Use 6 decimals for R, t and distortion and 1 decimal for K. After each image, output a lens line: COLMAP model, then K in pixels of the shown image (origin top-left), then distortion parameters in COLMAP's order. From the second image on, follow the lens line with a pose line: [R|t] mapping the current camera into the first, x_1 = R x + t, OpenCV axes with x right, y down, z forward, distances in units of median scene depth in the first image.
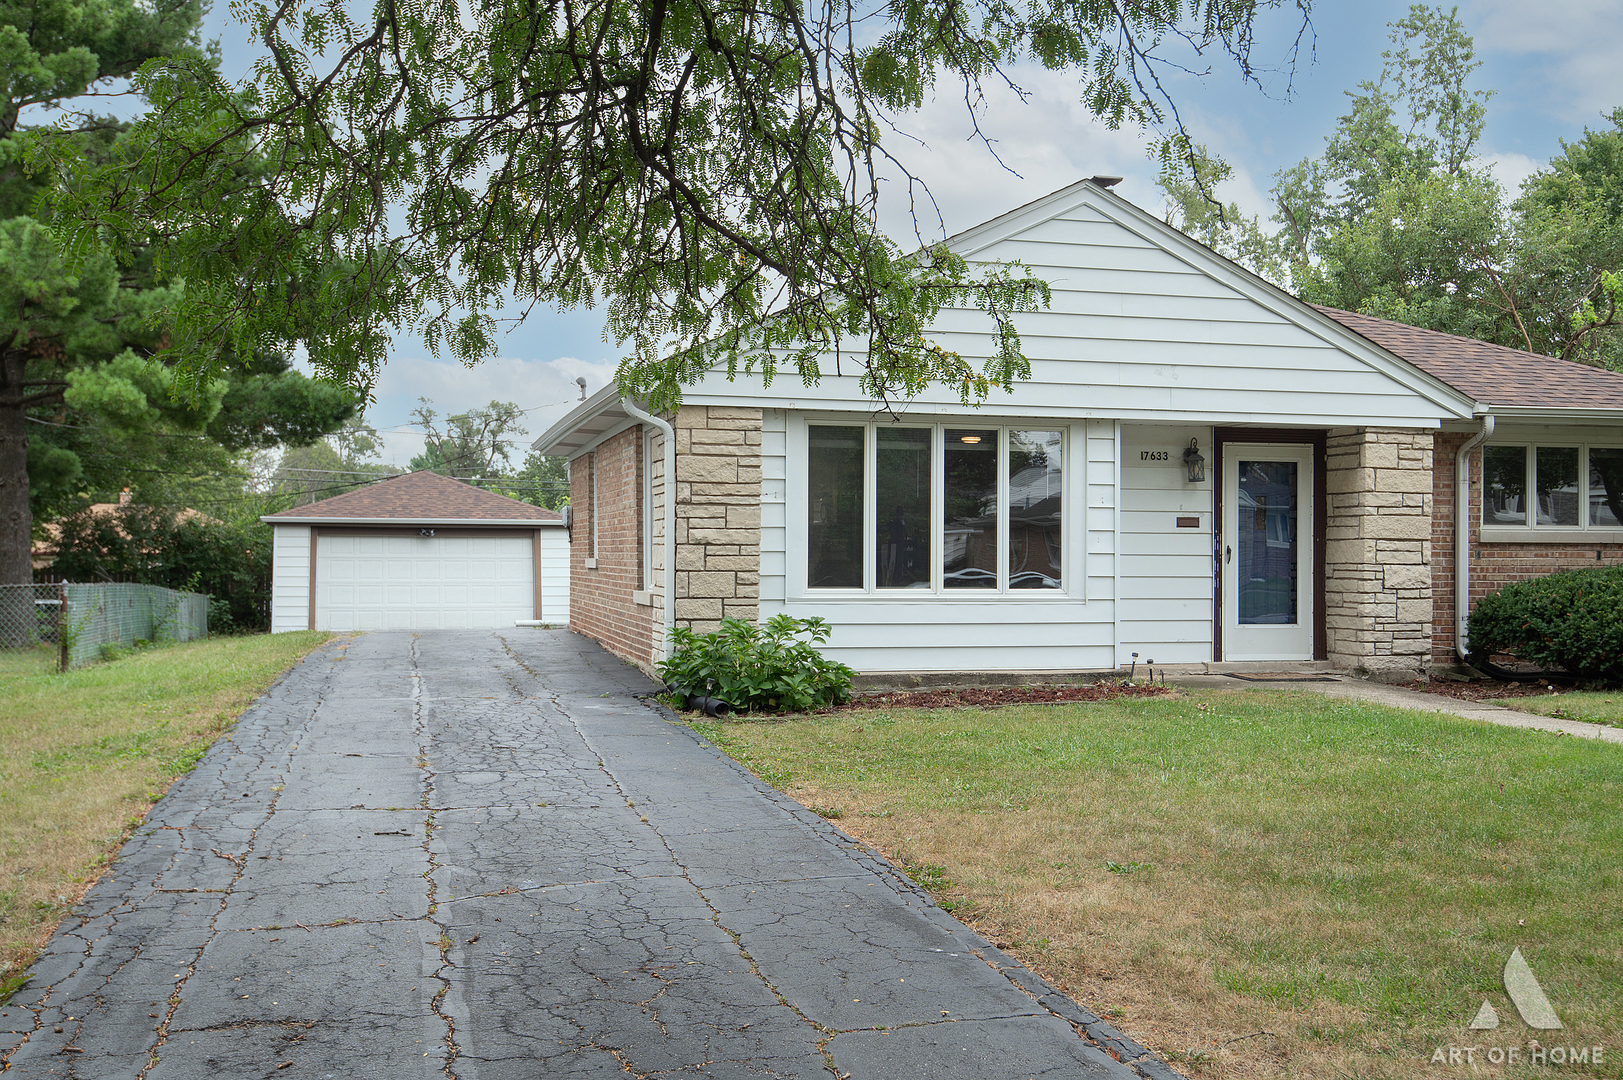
lens RADIAL K [[1601.0, 0, 803.6], [0, 1601.0, 548.6], [0, 0, 1]] dist [0.063777, 0.000000]
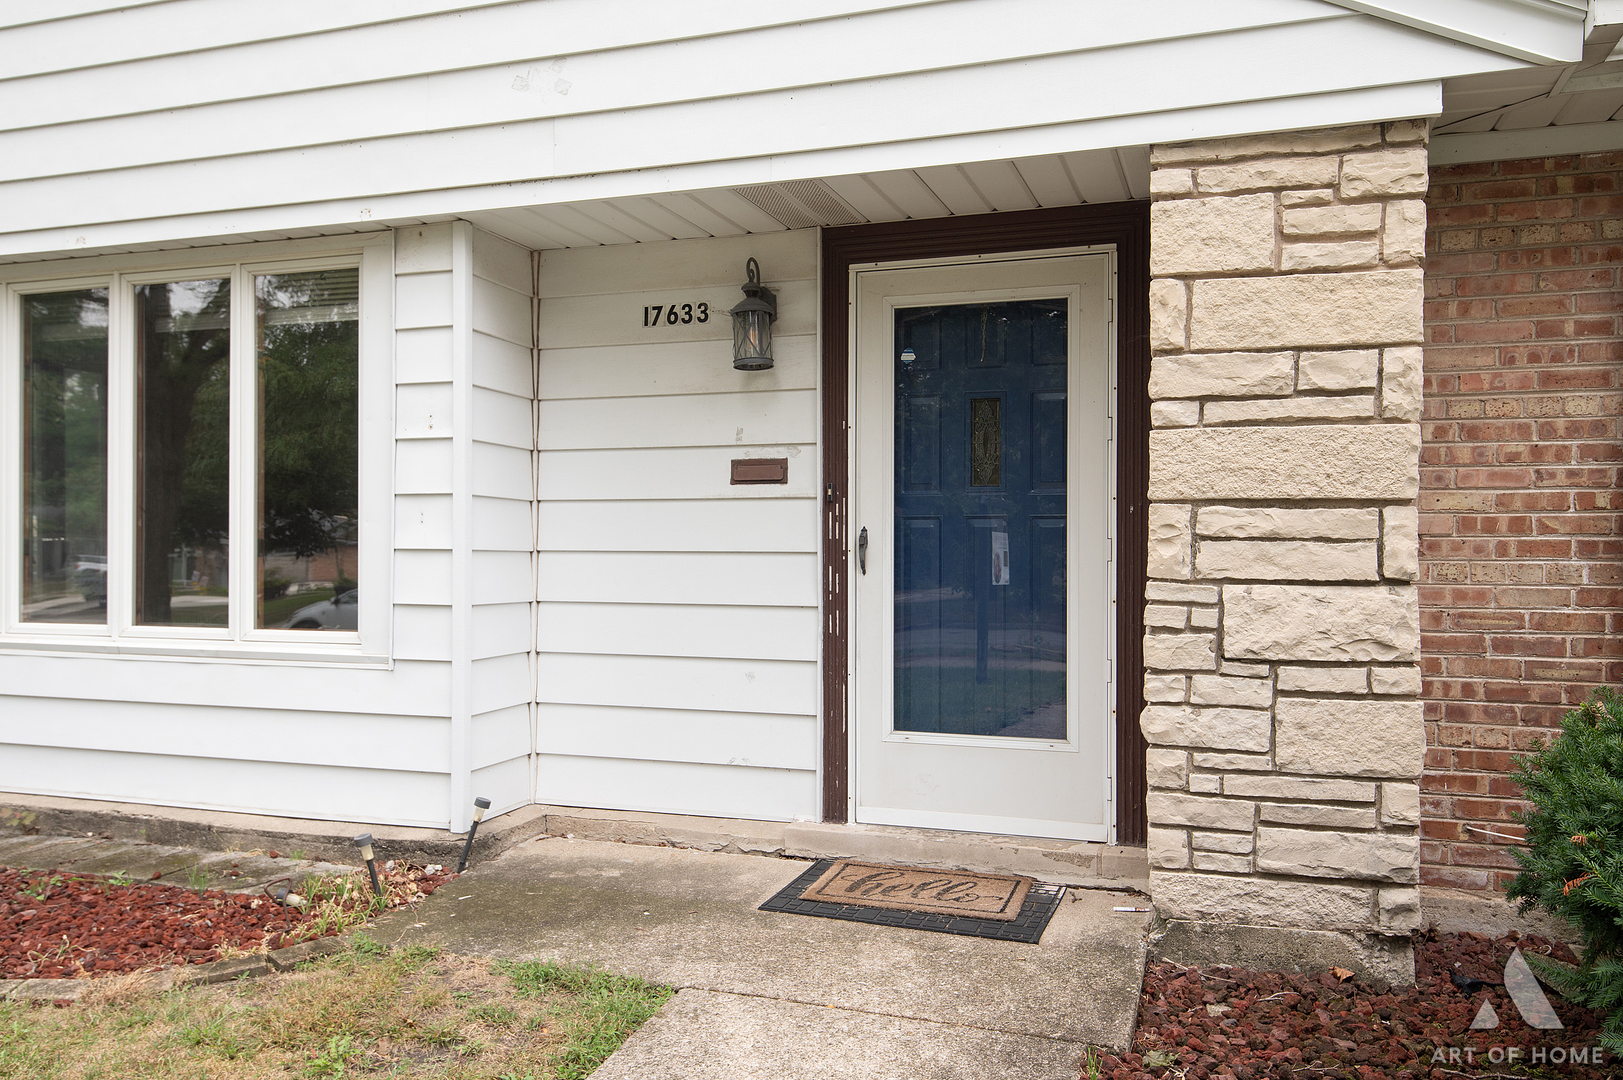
lens RADIAL K [[1220.9, 0, 810.8], [0, 1220.9, 545.5], [0, 0, 1]] dist [0.036890, 0.001014]
pose [[0.833320, -0.002467, -0.552785, 0.421032], [0.005796, 0.999974, 0.004276, 0.001088], [0.552760, -0.006767, 0.833313, 0.751427]]
